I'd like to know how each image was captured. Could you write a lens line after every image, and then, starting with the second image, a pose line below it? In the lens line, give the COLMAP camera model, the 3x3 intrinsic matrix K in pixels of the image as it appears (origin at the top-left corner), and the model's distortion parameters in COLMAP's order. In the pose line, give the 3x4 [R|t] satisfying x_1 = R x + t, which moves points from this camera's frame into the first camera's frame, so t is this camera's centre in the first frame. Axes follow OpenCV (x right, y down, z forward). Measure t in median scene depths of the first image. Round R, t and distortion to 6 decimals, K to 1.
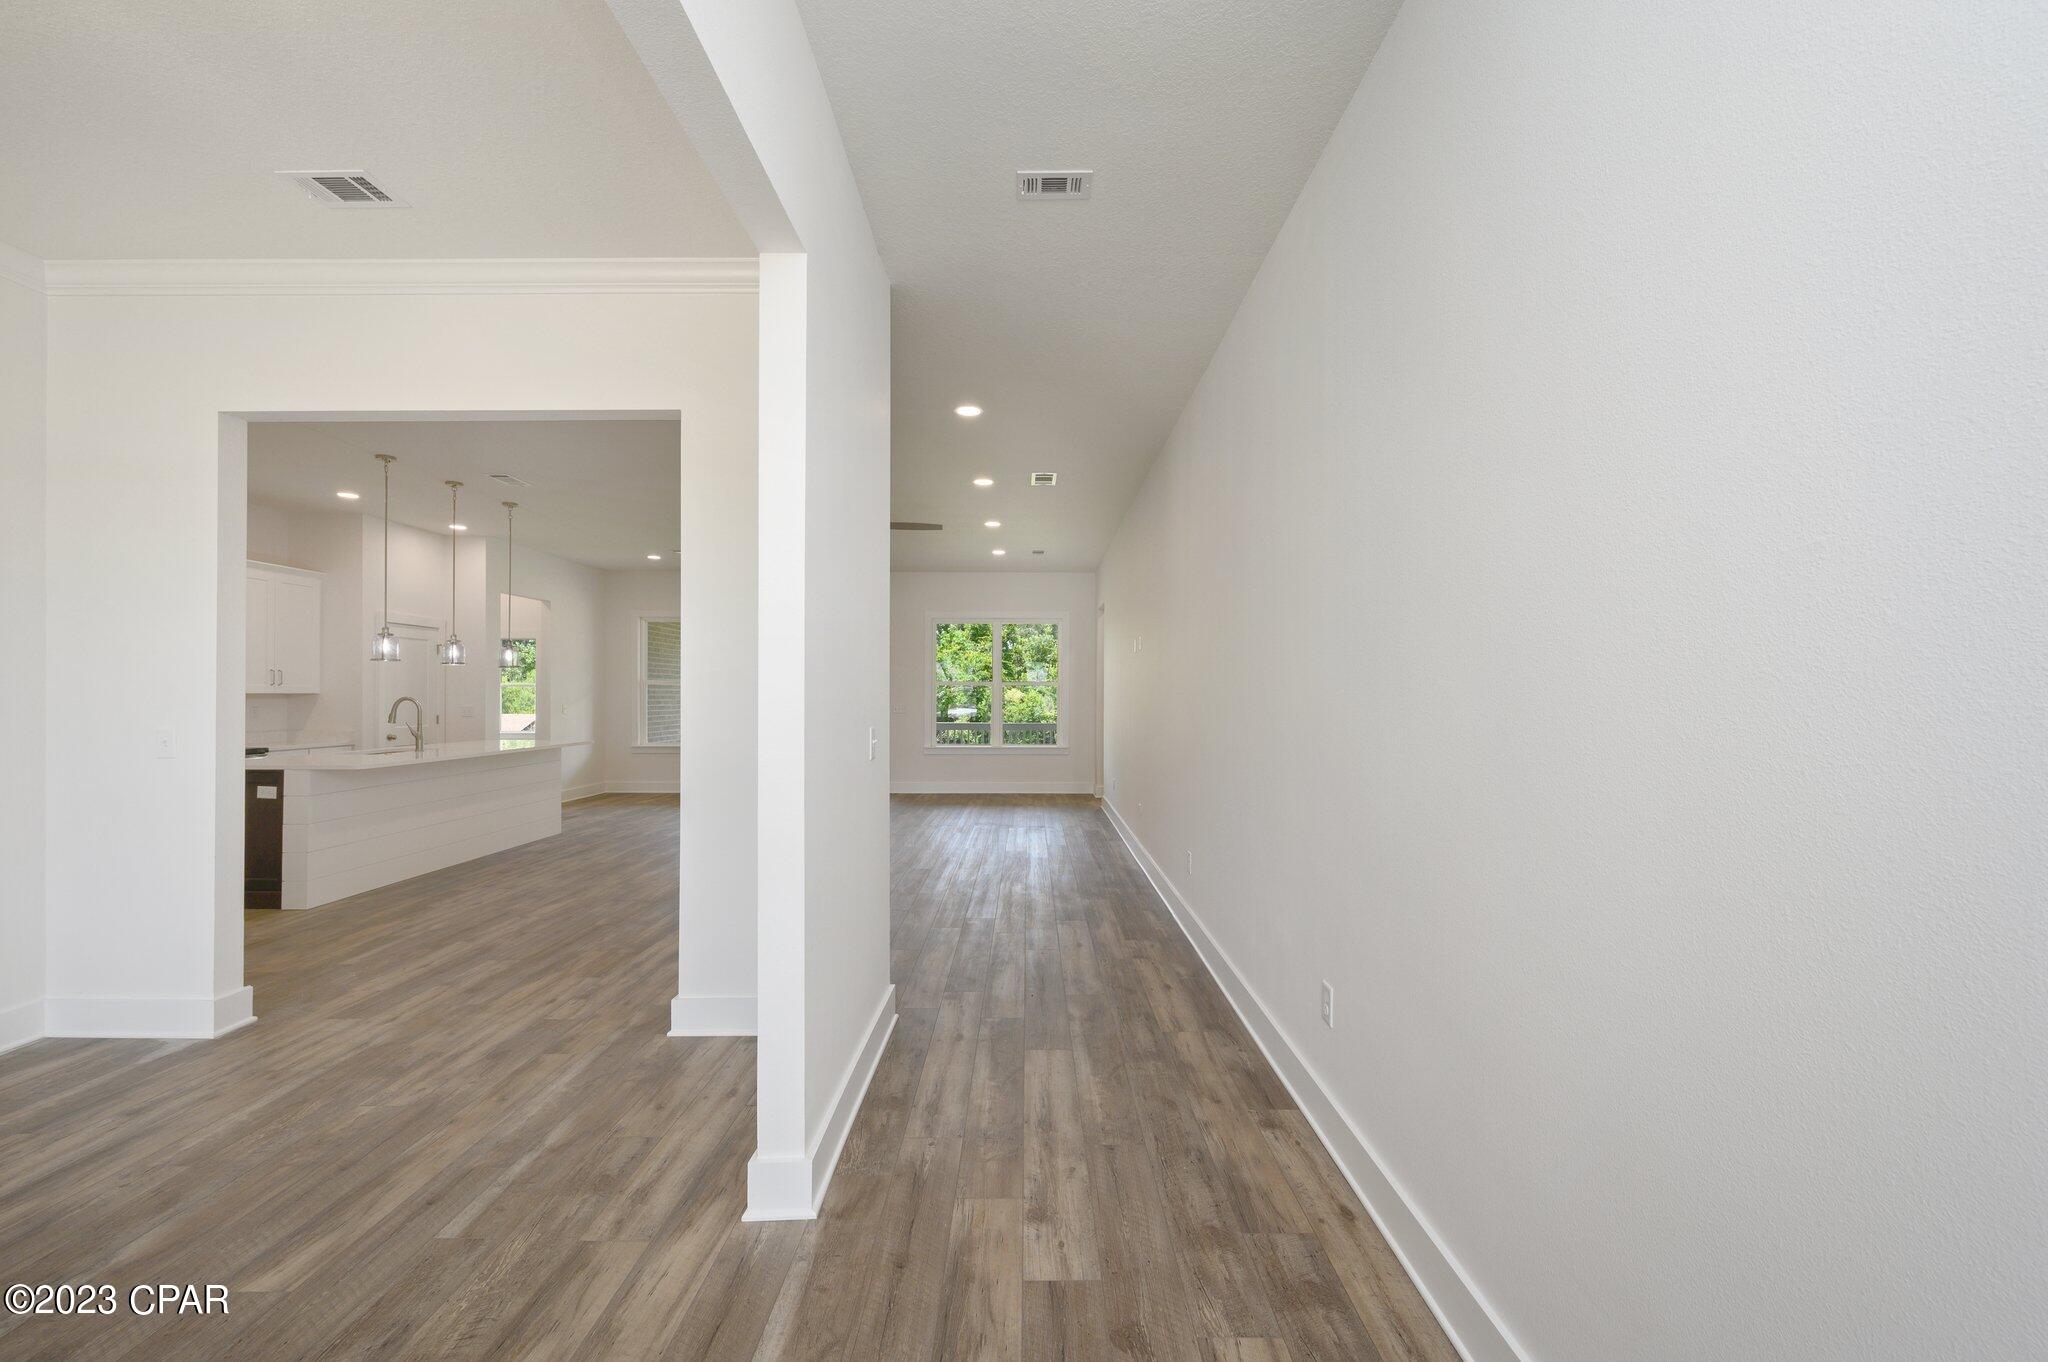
lens RADIAL K [[816.8, 0, 1030.8], [0, 816.8, 694.4], [0, 0, 1]] dist [-0.000825, -0.000072]
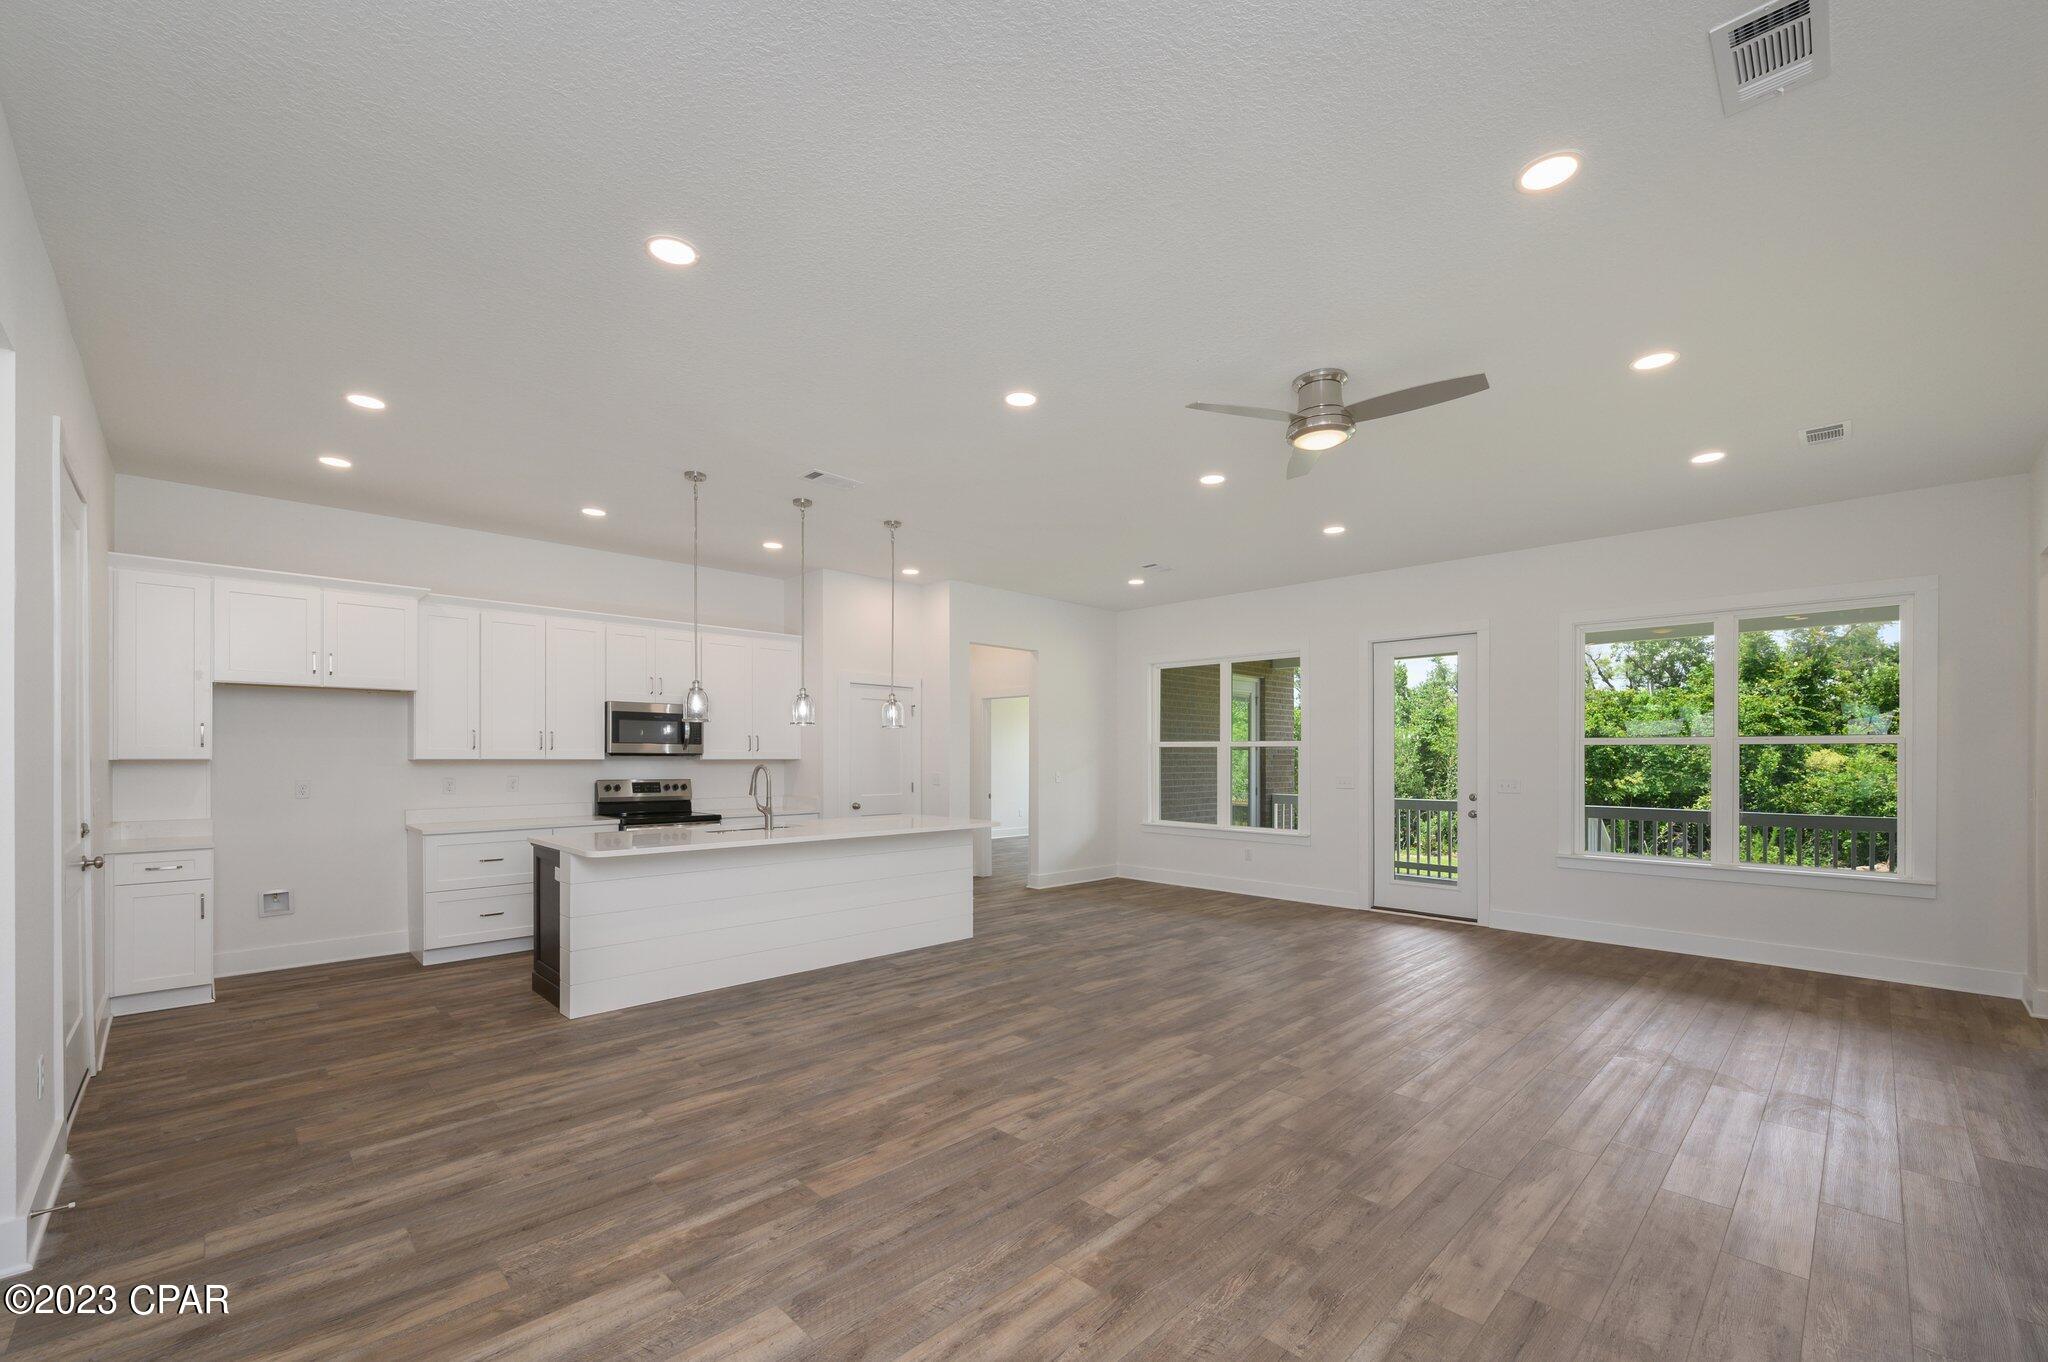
lens RADIAL K [[836.4, 0, 1025.8], [0, 836.4, 760.2], [0, 0, 1]] dist [0.002331, -0.000138]
pose [[0.701918, 0.004391, -0.712244, 0.074001], [-0.002168, 0.999990, 0.004028, -0.009332], [0.712254, -0.001283, 0.701921, 1.042793]]
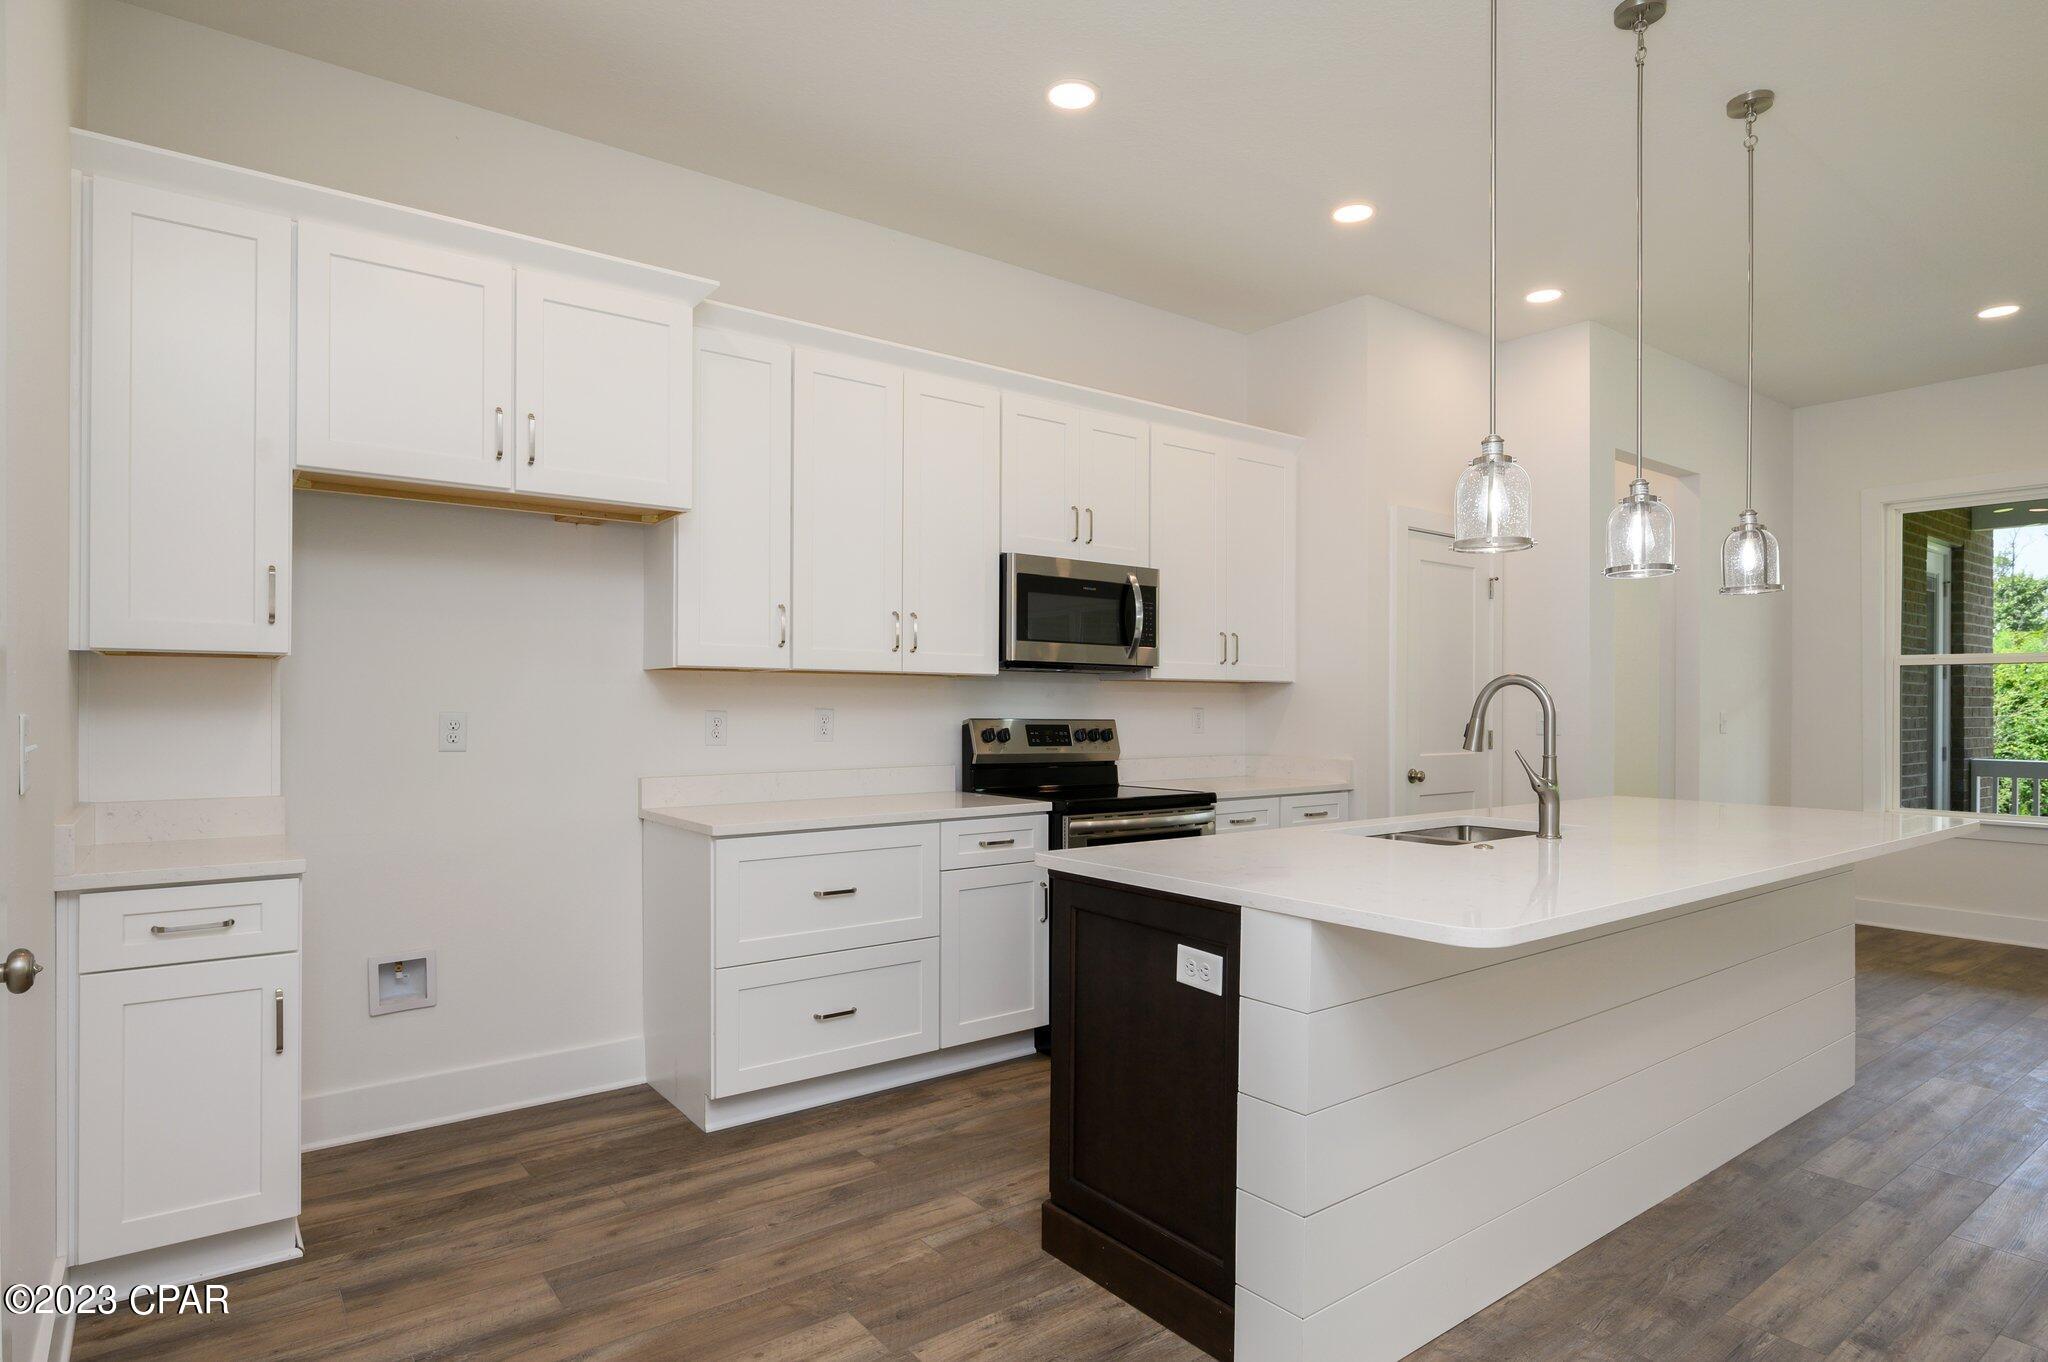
lens RADIAL K [[1117.0, 0, 1049.8], [0, 1117.0, 704.0], [0, 0, 1]] dist [-0.003146, -0.000049]
pose [[0.614807, 0.001152, -0.788677, -0.915316], [-0.004022, 0.999991, -0.001675, 0.030314], [0.788668, 0.004202, 0.614805, 0.997416]]
